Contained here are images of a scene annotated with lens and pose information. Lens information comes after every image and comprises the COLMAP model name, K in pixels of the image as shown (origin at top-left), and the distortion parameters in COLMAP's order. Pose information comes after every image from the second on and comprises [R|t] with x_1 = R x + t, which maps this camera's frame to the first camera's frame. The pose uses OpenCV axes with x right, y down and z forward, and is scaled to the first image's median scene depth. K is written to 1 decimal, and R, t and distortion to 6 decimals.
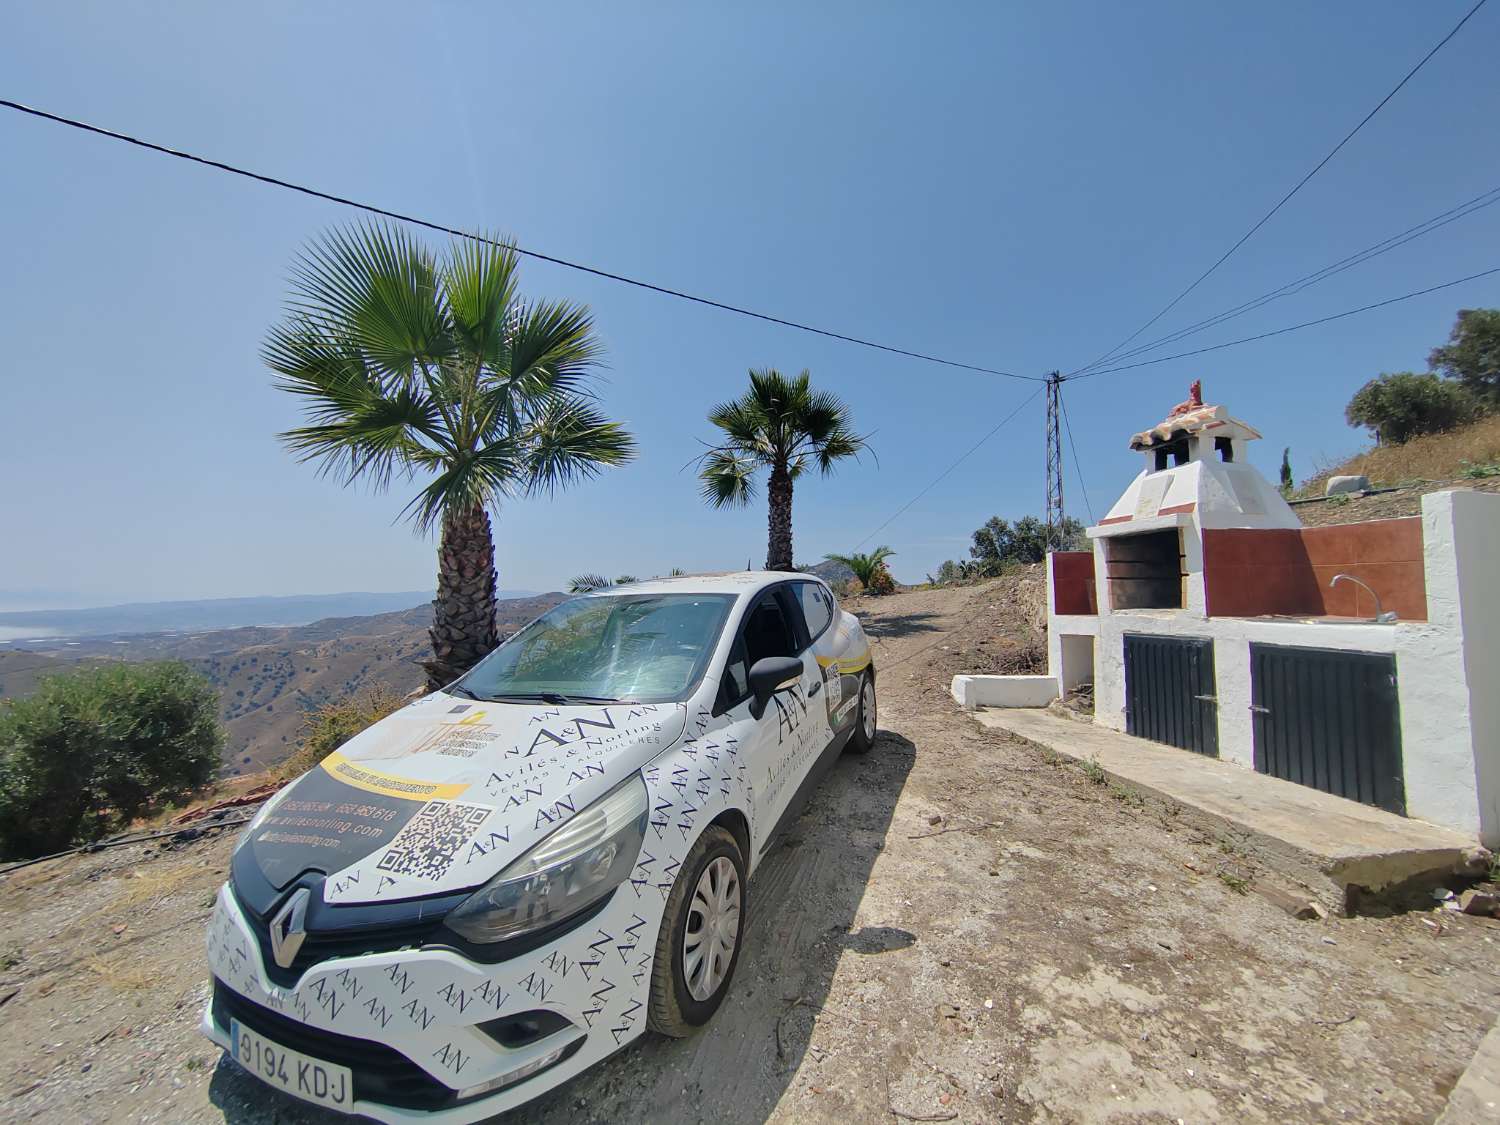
lens RADIAL K [[582.9, 0, 752.7], [0, 582.9, 558.8], [0, 0, 1]] dist [0.005897, 0.000595]
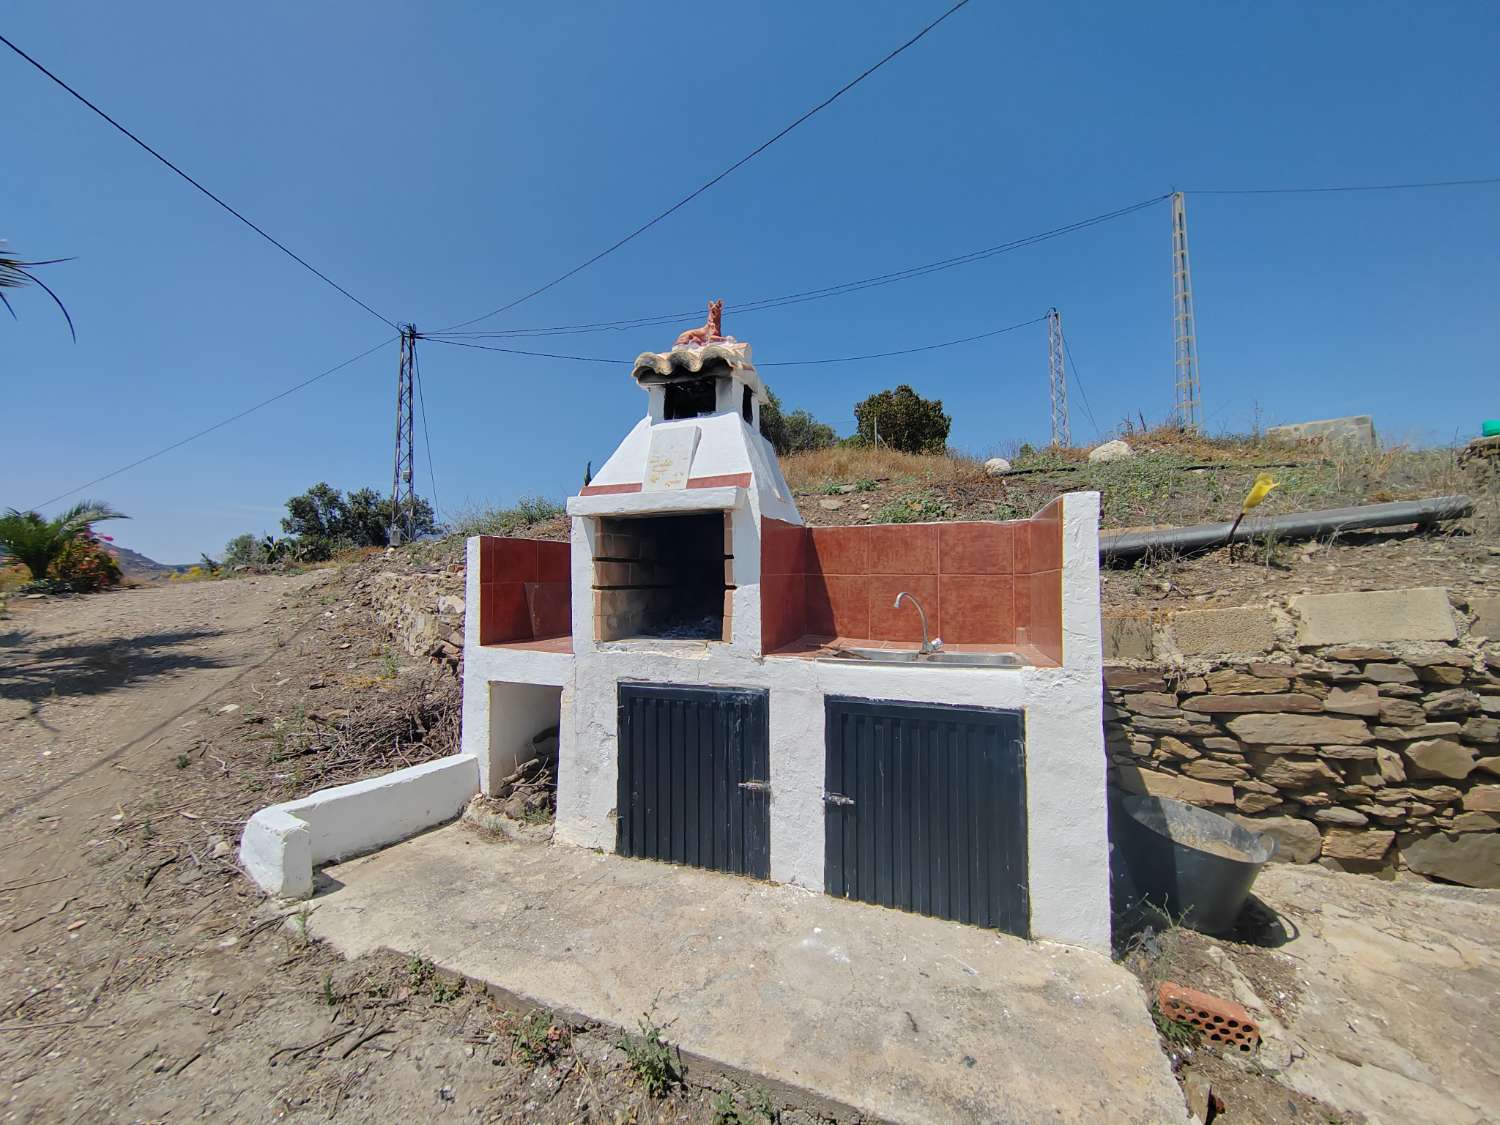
lens RADIAL K [[582.9, 0, 752.7], [0, 582.9, 558.8], [0, 0, 1]] dist [0.005897, 0.000595]
pose [[0.504759, 0.028640, 0.862785, 0.192838], [-0.053590, 0.998561, -0.001795, -0.002675], [-0.861596, -0.045330, 0.505567, 0.590014]]
